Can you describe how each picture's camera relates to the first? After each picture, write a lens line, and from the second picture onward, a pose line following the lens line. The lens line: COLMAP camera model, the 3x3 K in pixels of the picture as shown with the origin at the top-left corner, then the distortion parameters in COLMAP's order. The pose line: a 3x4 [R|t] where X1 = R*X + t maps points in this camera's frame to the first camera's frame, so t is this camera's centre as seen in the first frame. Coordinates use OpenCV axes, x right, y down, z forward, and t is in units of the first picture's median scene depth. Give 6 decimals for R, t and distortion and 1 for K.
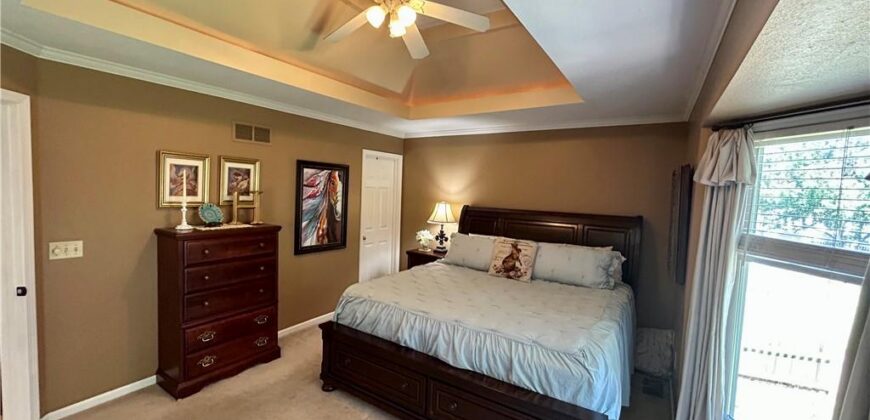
lens RADIAL K [[355.0, 0, 433.2], [0, 355.0, 210.3], [0, 0, 1]] dist [0.003624, -0.000350]
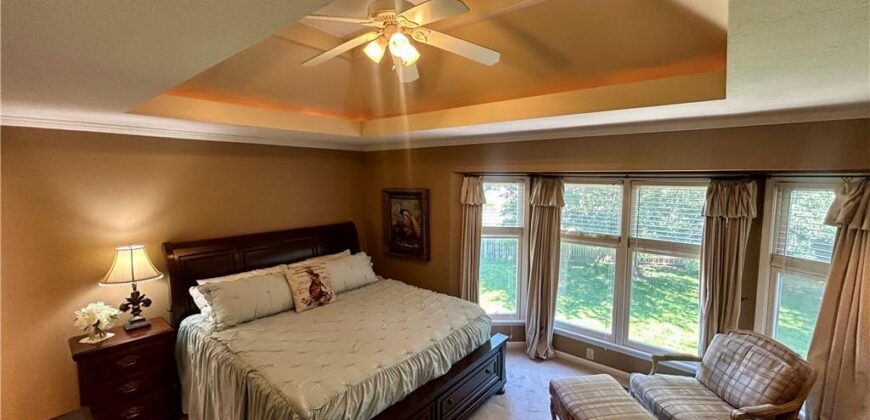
lens RADIAL K [[355.0, 0, 433.7], [0, 355.0, 206.8], [0, 0, 1]] dist [0.003624, -0.000350]
pose [[0.109731, -0.120116, 0.986677, -0.685089], [0.064315, 0.991449, 0.113544, -0.169638], [-0.991878, 0.050999, 0.116518, 0.556451]]
